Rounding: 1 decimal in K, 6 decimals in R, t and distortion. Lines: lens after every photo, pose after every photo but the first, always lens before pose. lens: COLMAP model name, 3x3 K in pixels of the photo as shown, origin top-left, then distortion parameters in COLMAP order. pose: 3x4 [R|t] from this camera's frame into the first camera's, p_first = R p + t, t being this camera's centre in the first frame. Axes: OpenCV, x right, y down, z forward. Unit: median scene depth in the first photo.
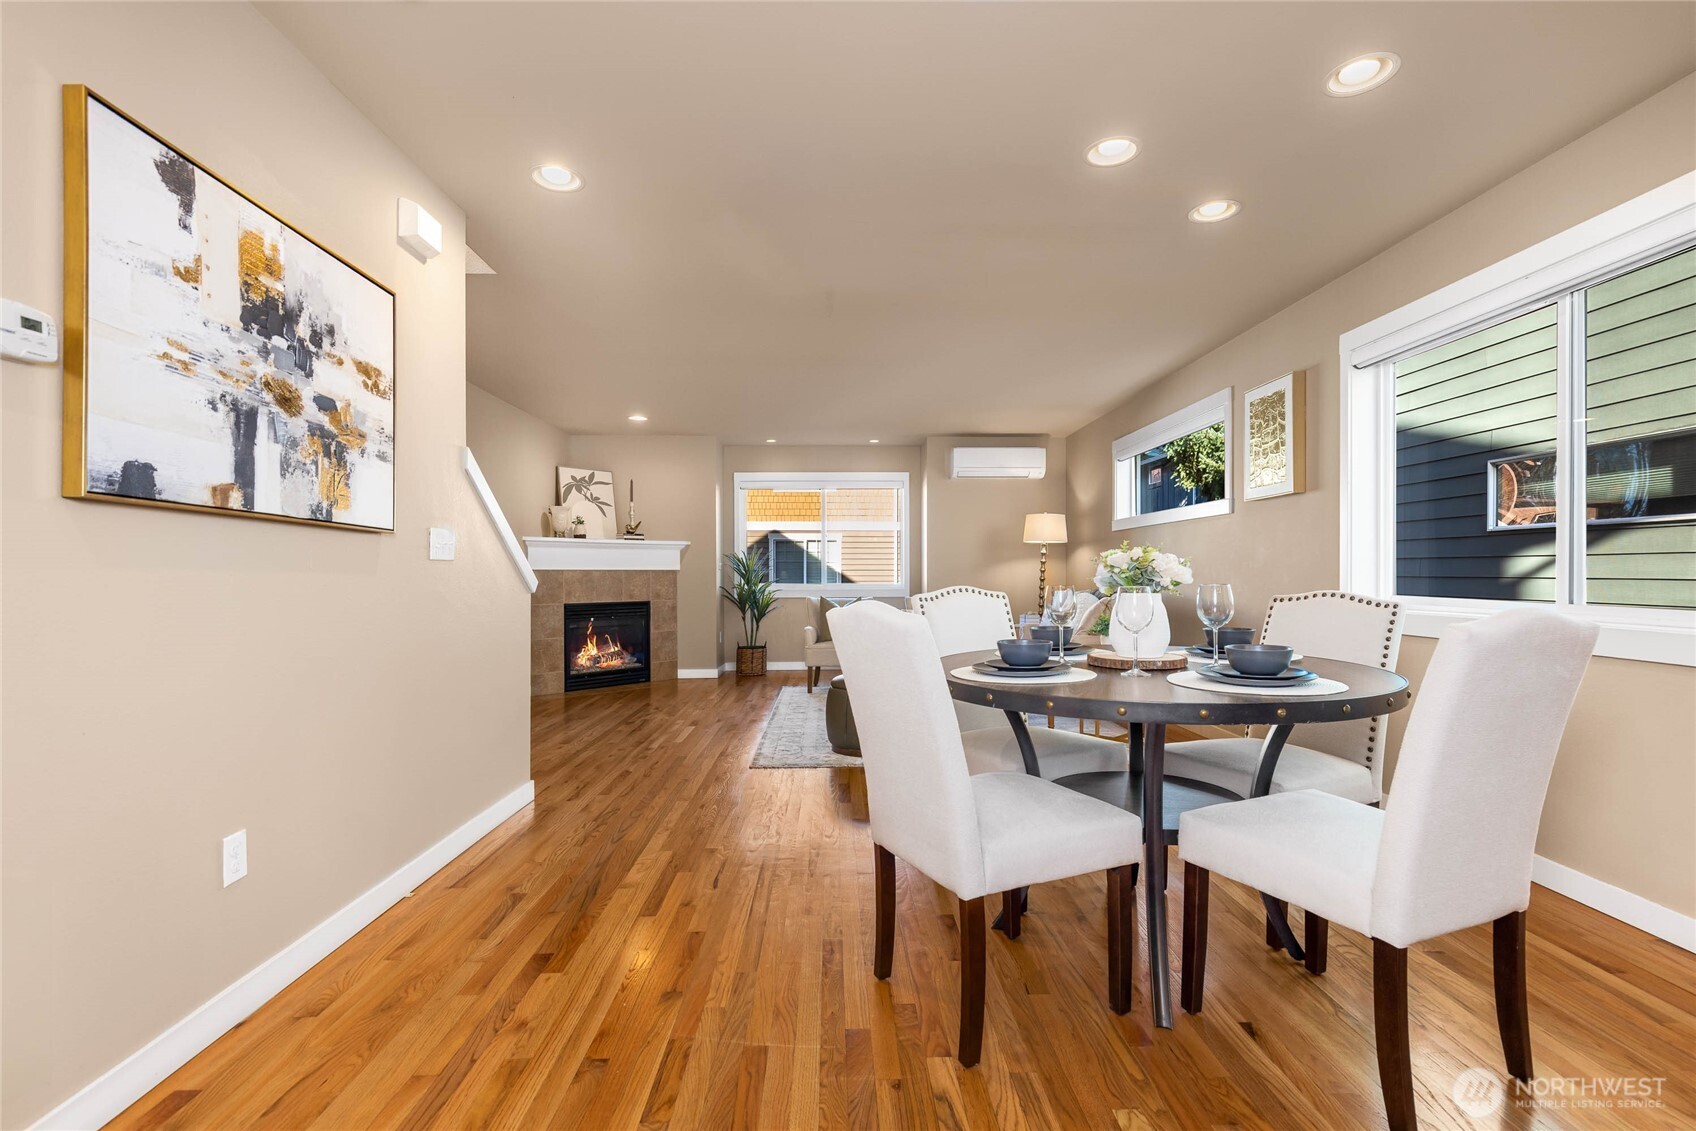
lens RADIAL K [[769.0, 0, 850.9], [0, 769.0, 570.0], [0, 0, 1]] dist [0.016270, -0.000620]
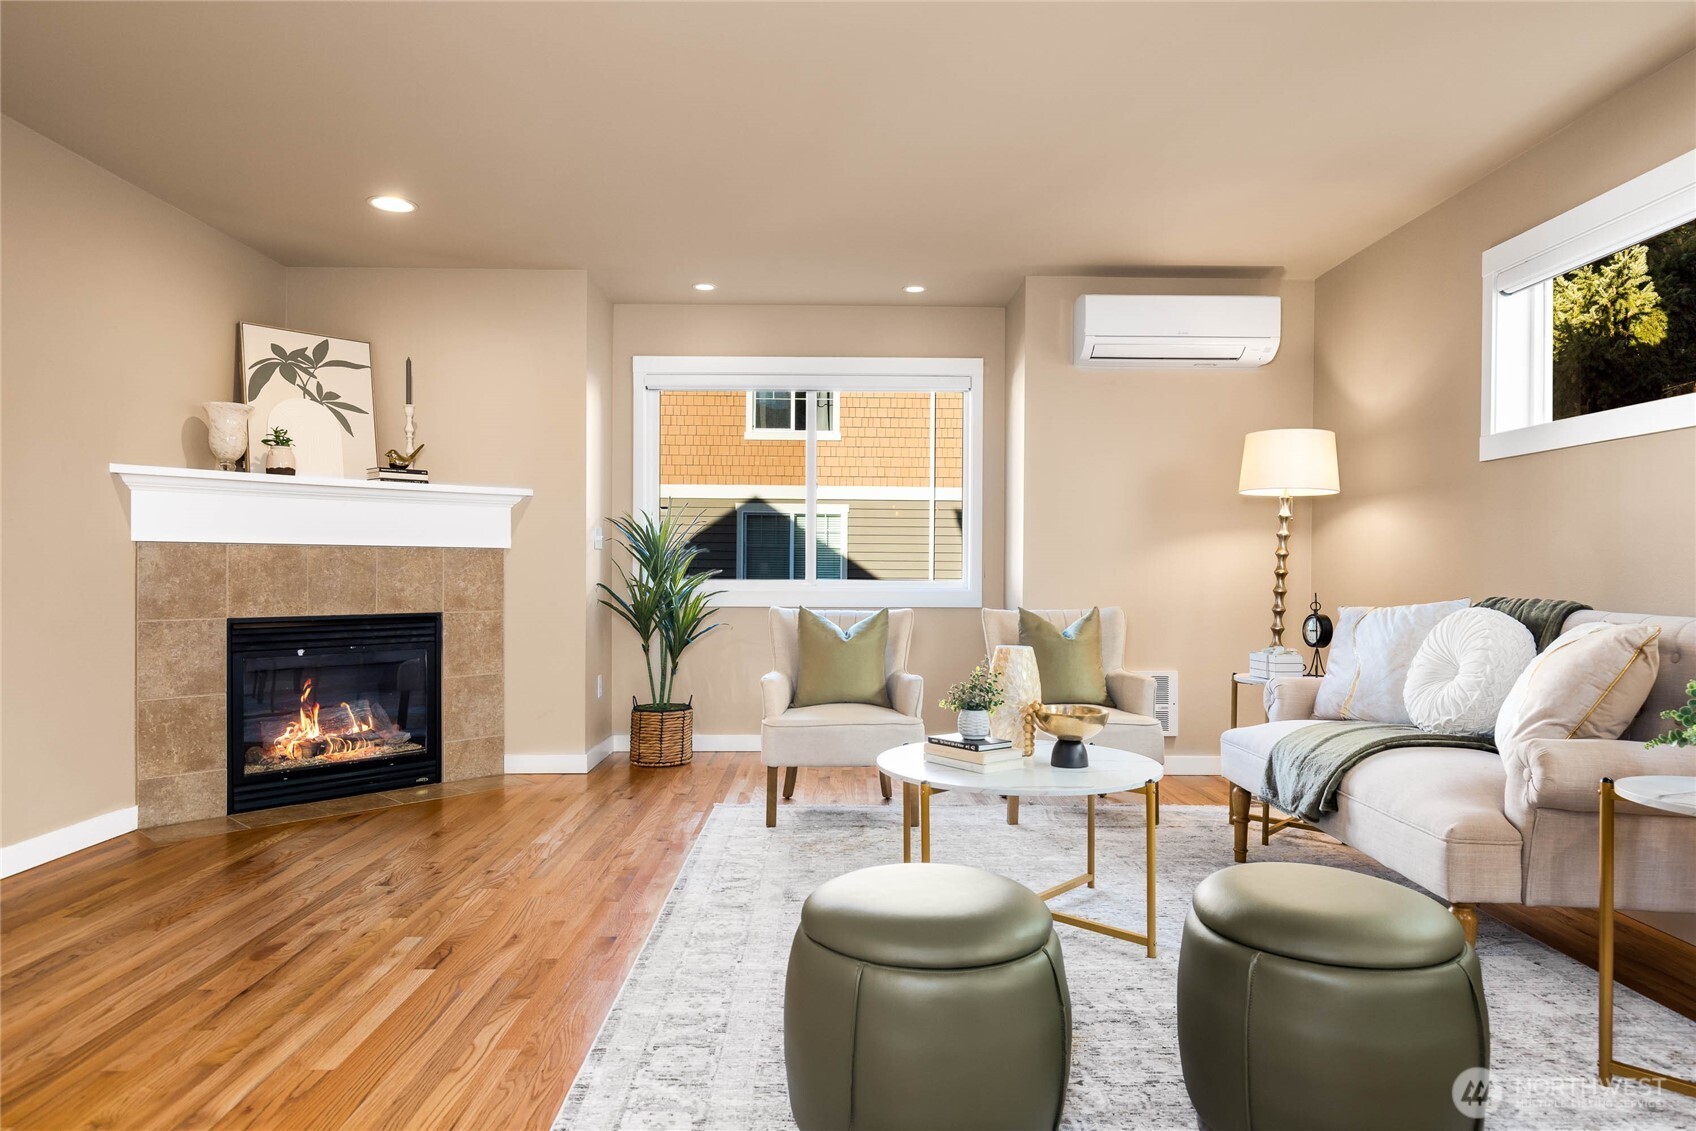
lens RADIAL K [[1022.5, 0, 848.0], [0, 1022.5, 565.5], [0, 0, 1]] dist [0.015422, -0.000571]
pose [[0.999890, 0.008375, -0.012254, -0.002852], [-0.008344, 0.999962, 0.002566, 0.007616], [0.012275, -0.002463, 0.999922, 0.370875]]
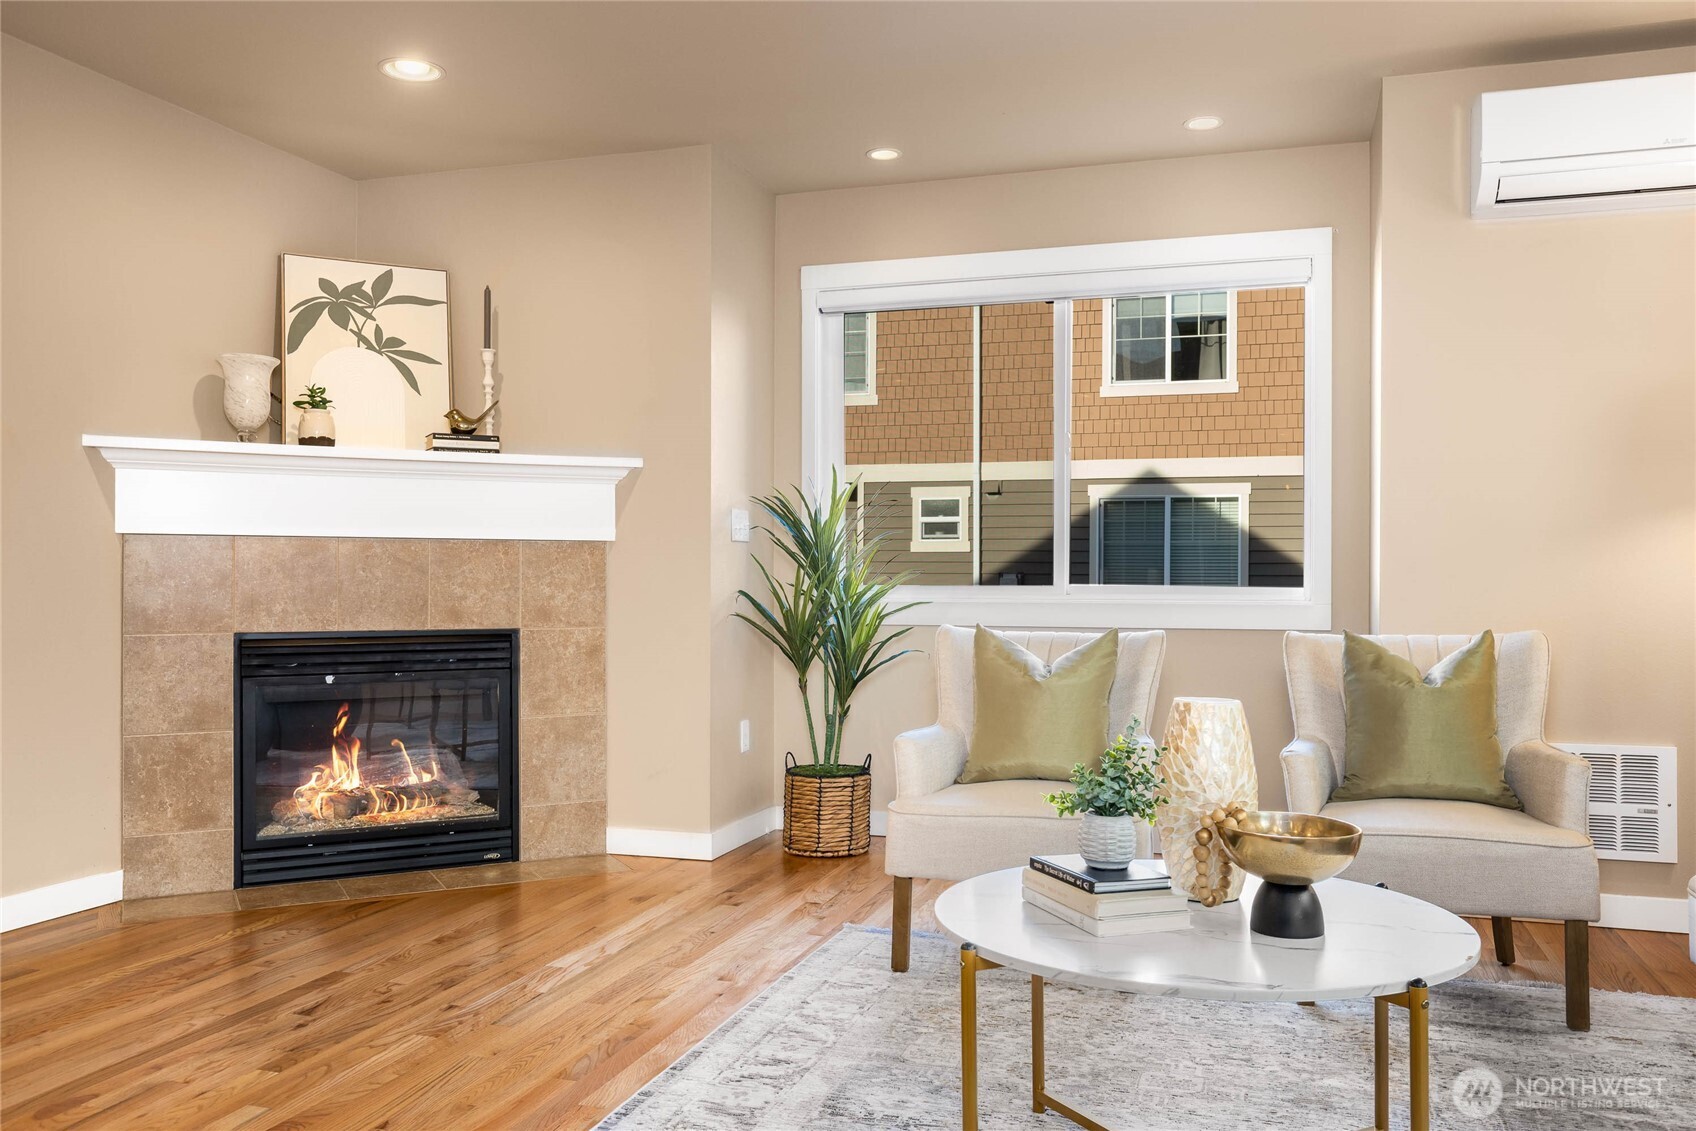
lens RADIAL K [[1341.0, 0, 854.7], [0, 1341.0, 566.3], [0, 0, 1]] dist [0.013450, 0.001692]
pose [[0.944420, 0.004260, -0.328714, 0.081973], [-0.004745, 0.999989, -0.000673, 0.011708], [0.328707, 0.002196, 0.944429, 0.476655]]
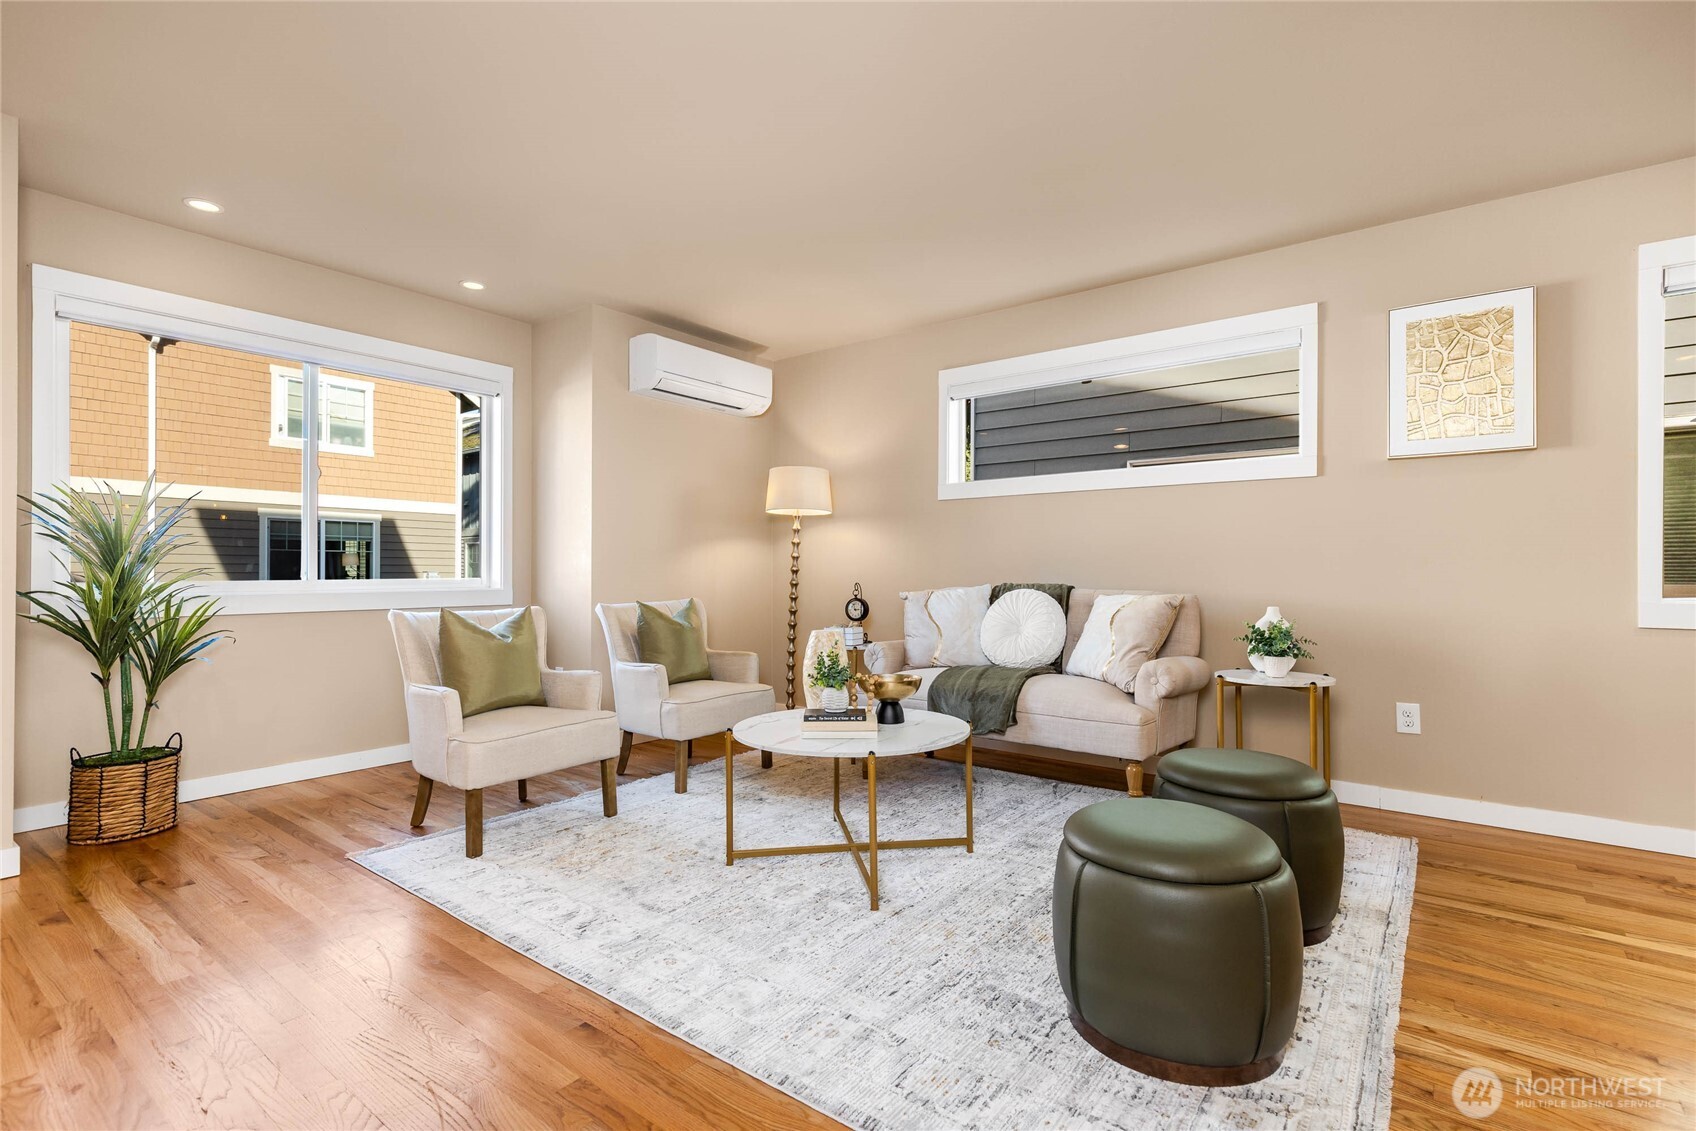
lens RADIAL K [[784.7, 0, 851.6], [0, 784.7, 569.4], [0, 0, 1]] dist [0.011484, -0.000447]
pose [[0.625243, 0.004100, 0.780420, -0.222500], [-0.007618, 0.999971, 0.000850, 0.010153], [-0.780393, -0.006477, 0.625255, 0.536633]]
